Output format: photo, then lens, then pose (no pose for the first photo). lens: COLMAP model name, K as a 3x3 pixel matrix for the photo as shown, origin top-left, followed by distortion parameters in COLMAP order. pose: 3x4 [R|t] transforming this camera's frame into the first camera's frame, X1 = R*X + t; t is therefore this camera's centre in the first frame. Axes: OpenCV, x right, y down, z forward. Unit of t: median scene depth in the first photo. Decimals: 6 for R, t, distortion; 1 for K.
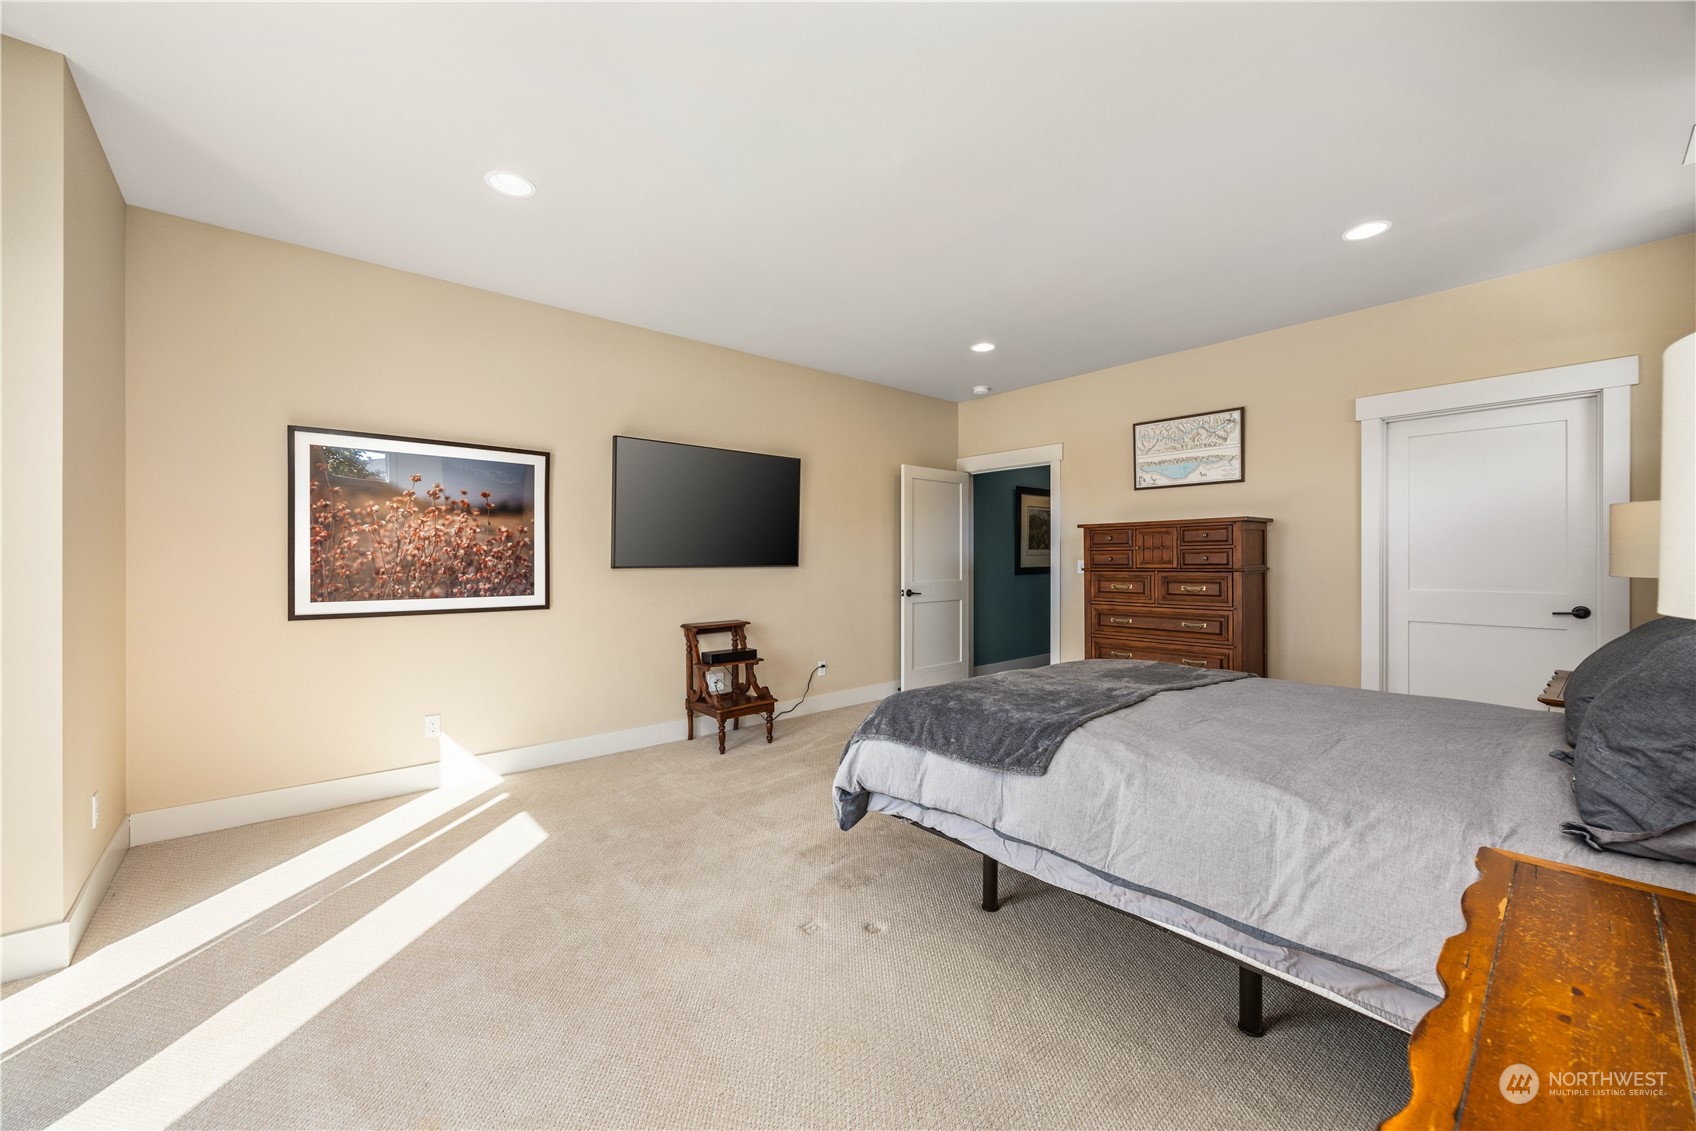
lens RADIAL K [[663.0, 0, 848.0], [0, 663.0, 565.5], [0, 0, 1]] dist [-0.000938, -0.000042]
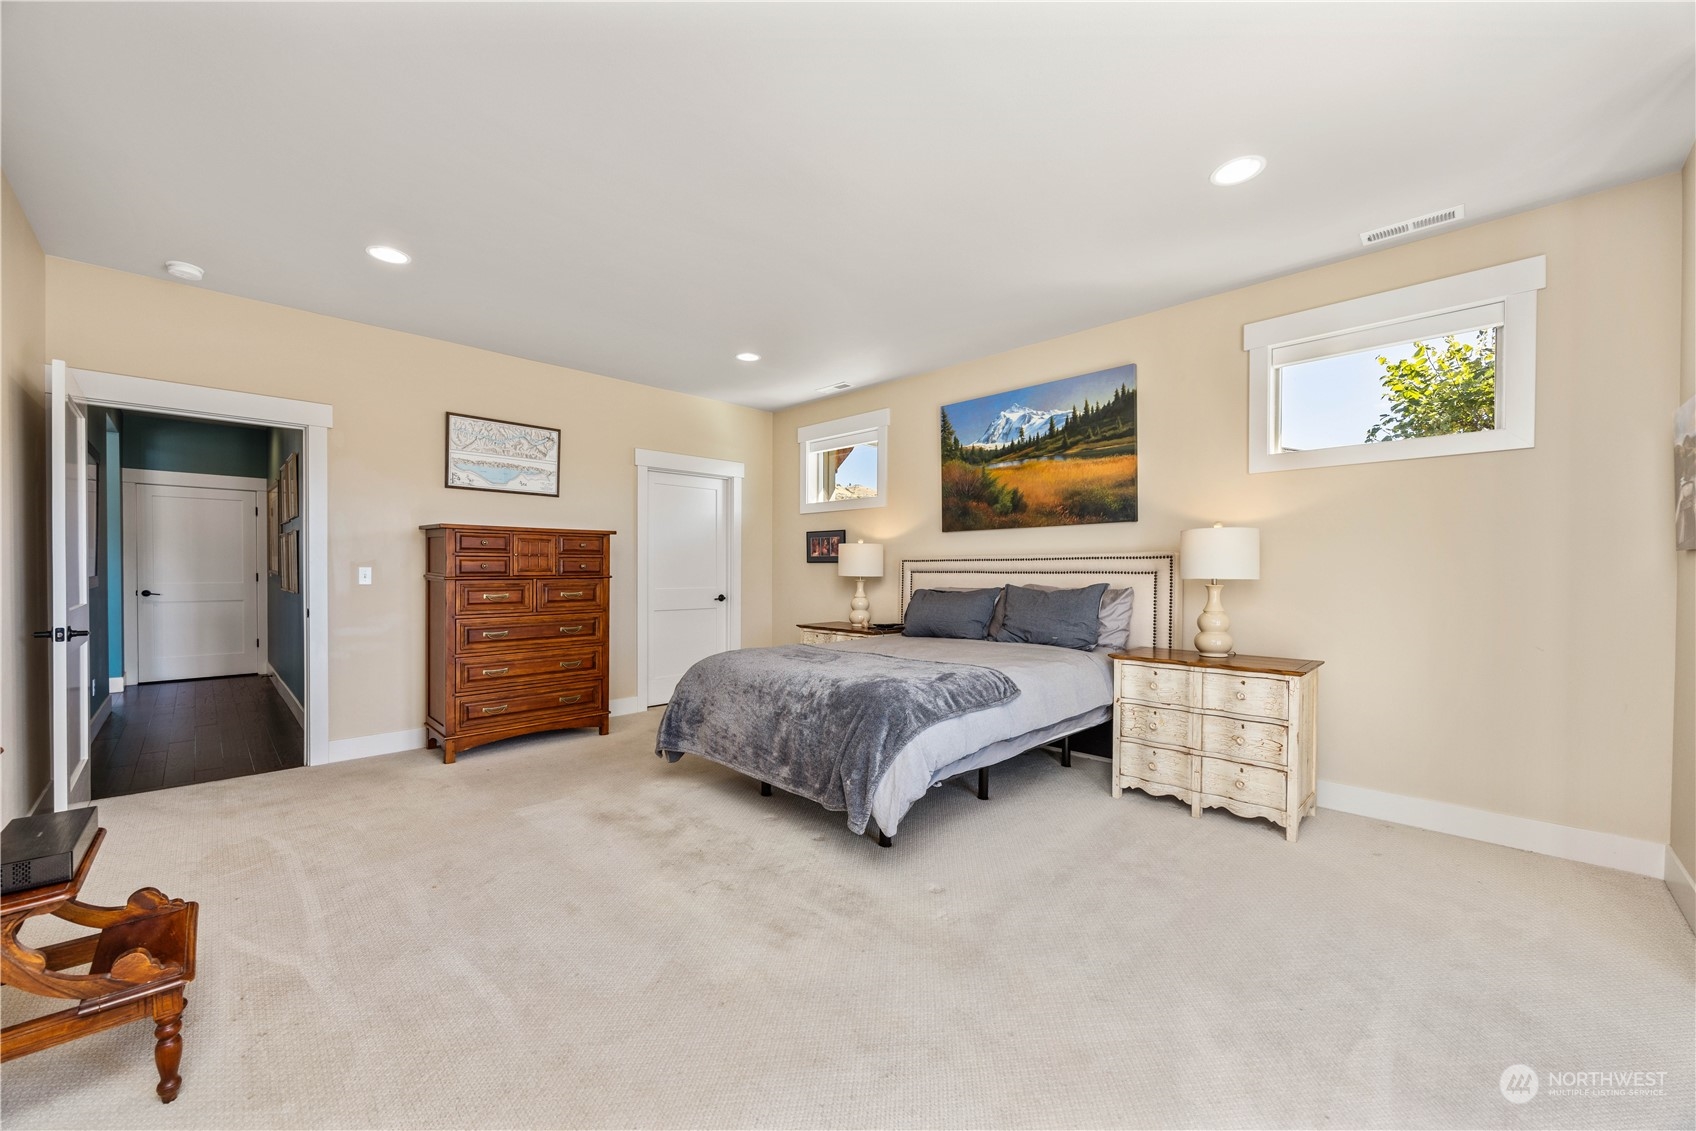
lens RADIAL K [[622.4, 0, 865.8], [0, 622.4, 579.6], [0, 0, 1]] dist [-0.000803, -0.000028]
pose [[-0.073349, -0.018320, 0.997138, -0.466045], [0.004945, 0.999812, 0.018733, -0.005062], [-0.997294, 0.006304, -0.073245, 0.547760]]
